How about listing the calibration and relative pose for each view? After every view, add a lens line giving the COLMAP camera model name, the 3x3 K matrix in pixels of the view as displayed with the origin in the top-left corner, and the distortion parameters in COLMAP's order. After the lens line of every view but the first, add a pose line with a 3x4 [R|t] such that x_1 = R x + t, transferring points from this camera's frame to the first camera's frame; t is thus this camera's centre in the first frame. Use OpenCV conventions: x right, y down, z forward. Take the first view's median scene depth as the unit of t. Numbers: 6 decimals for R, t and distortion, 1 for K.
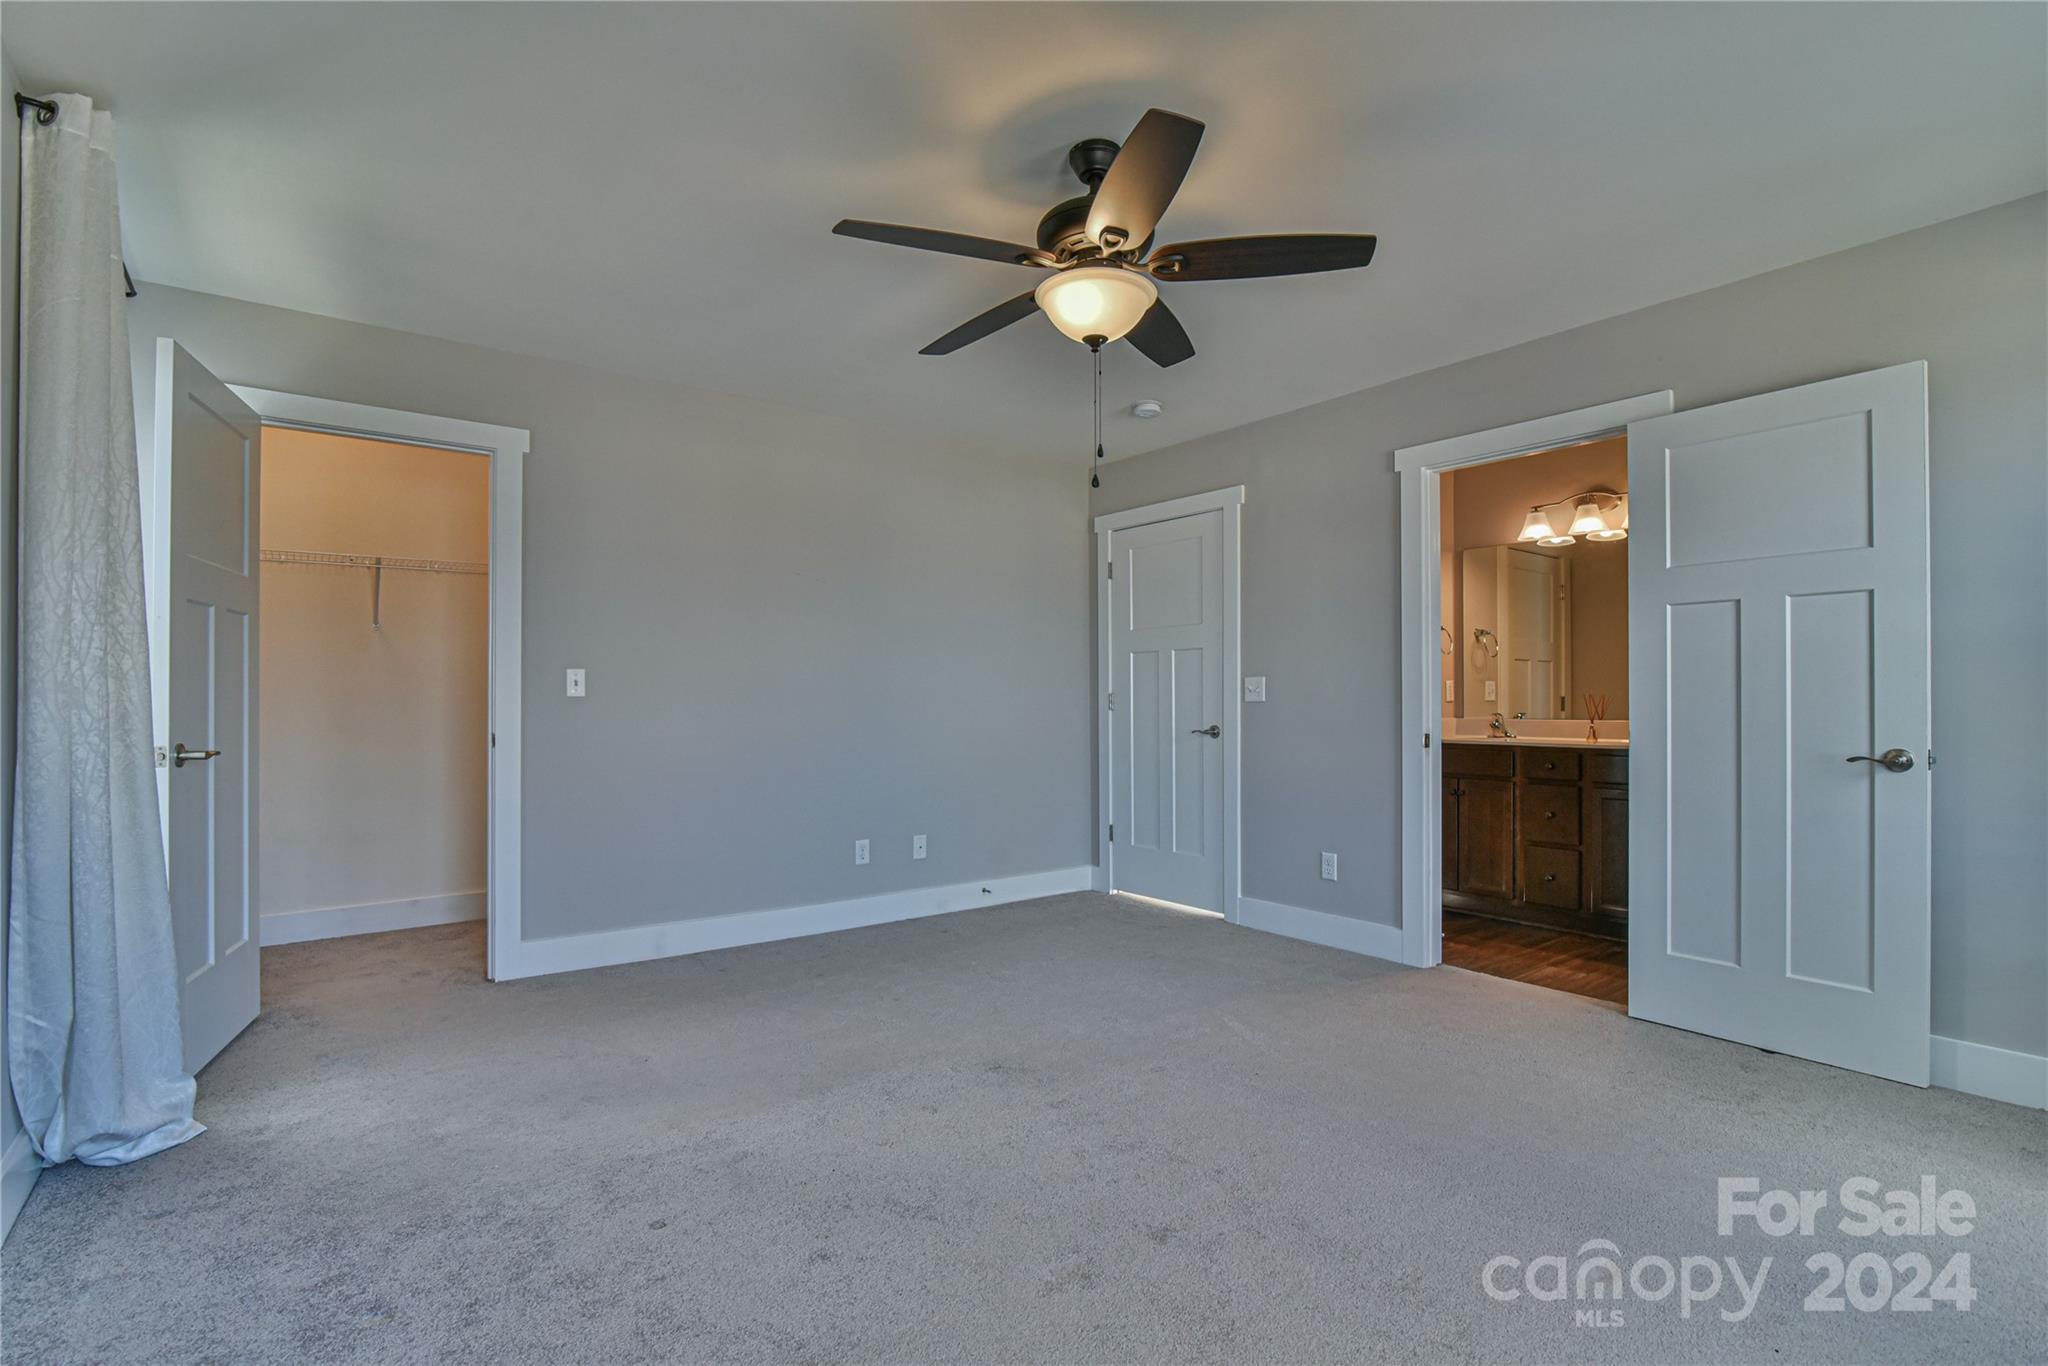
lens RADIAL K [[948.8, 0, 1015.9], [0, 948.8, 691.0], [0, 0, 1]] dist [-0.026301, 0.000667]
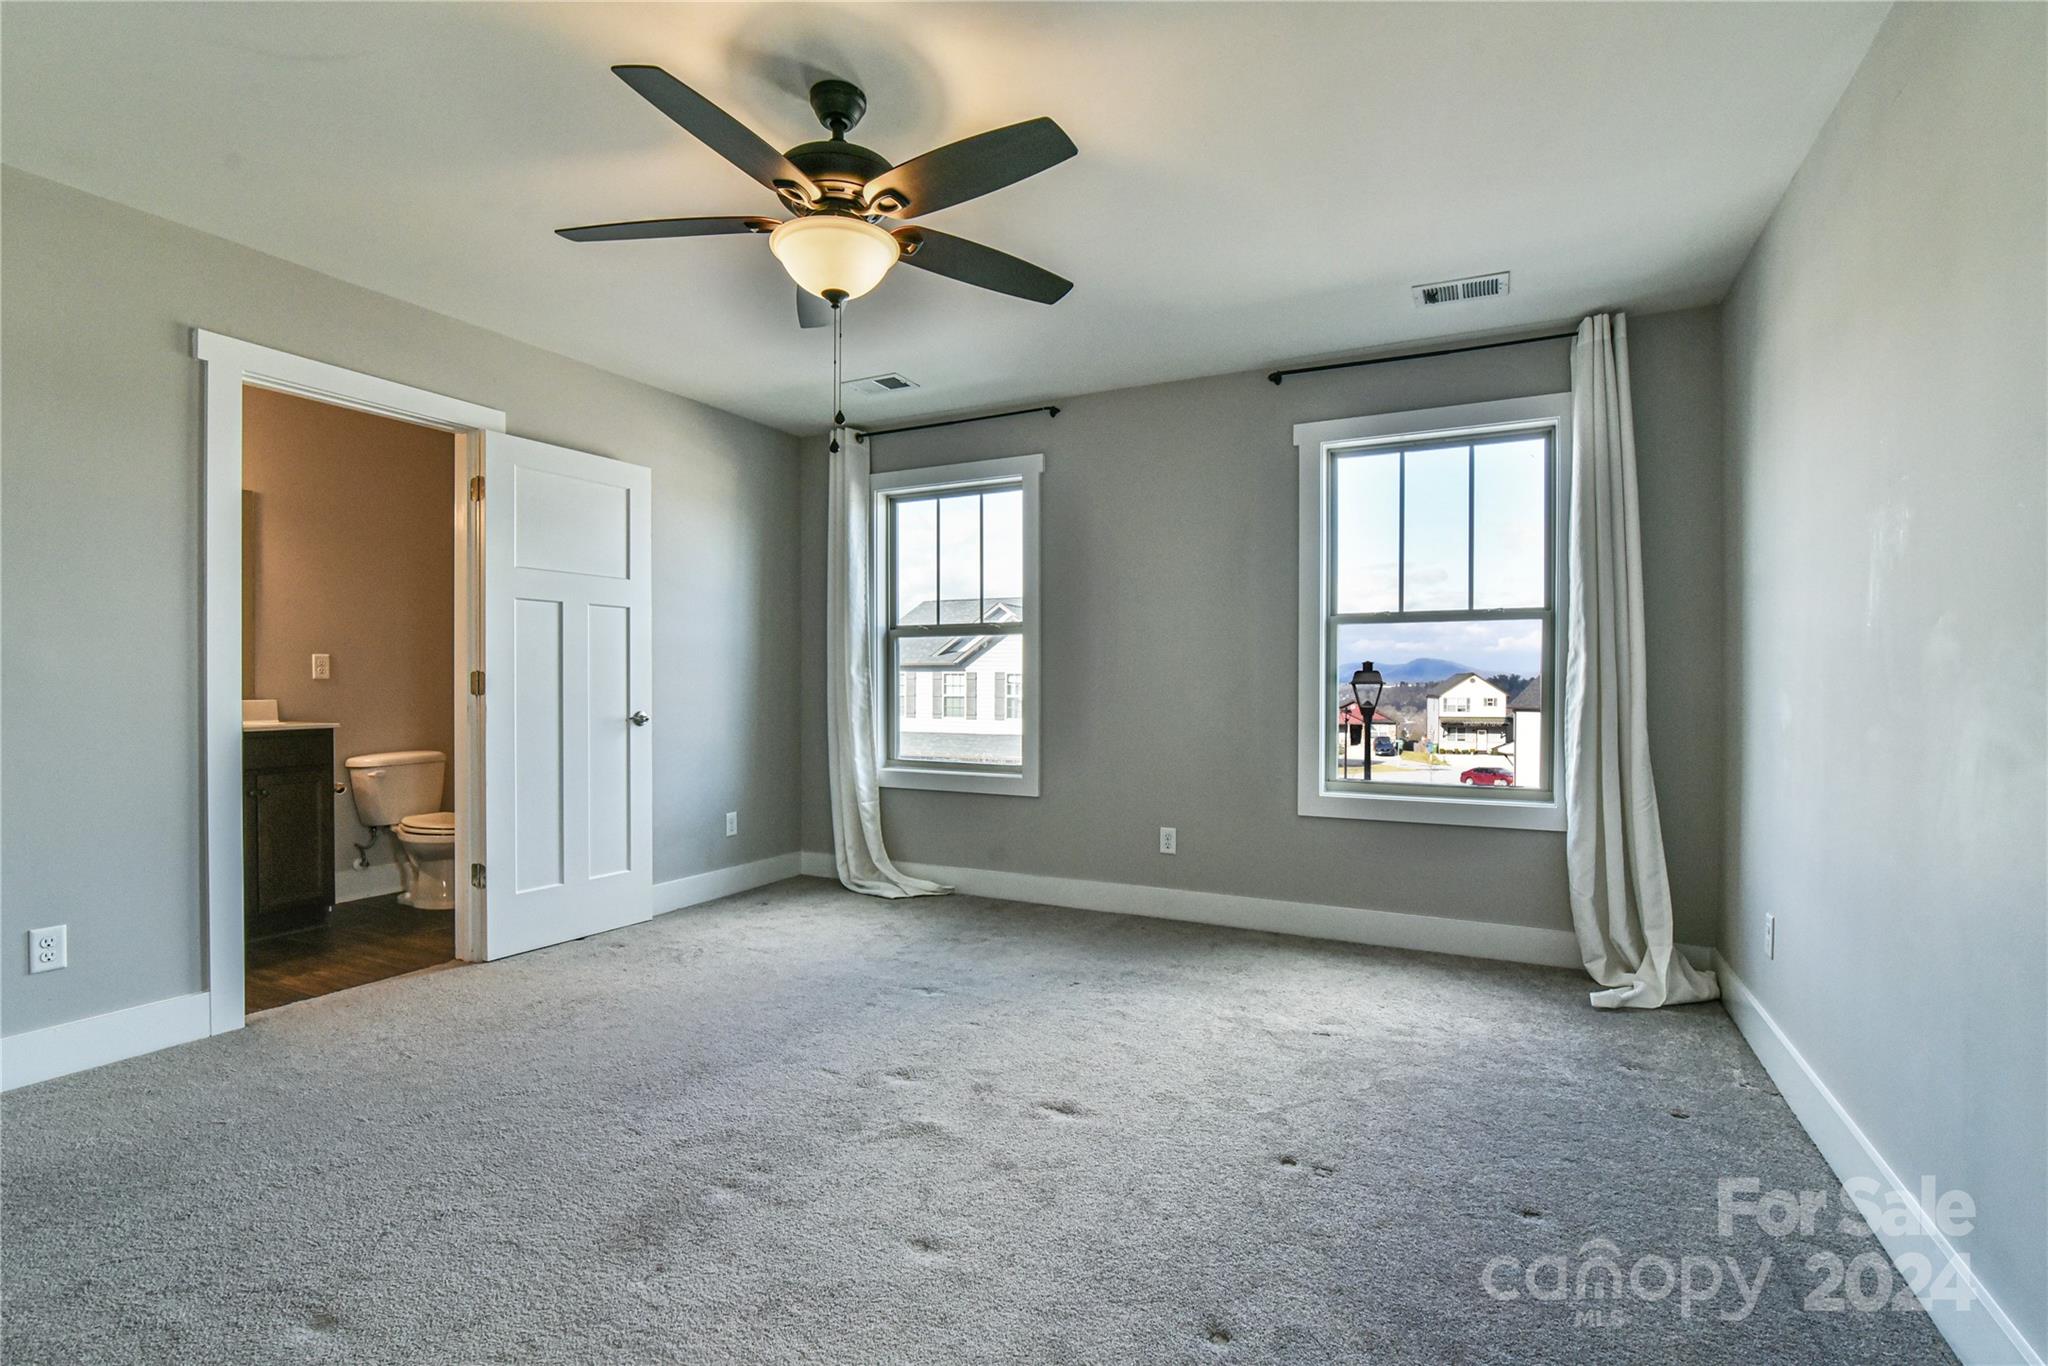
lens RADIAL K [[948.8, 0, 1015.9], [0, 948.8, 691.0], [0, 0, 1]] dist [-0.026301, 0.000667]
pose [[-0.432788, -0.007008, 0.901469, -0.717583], [-0.009395, 0.999951, 0.003264, 0.016476], [-0.901447, -0.007057, -0.432832, 1.050980]]
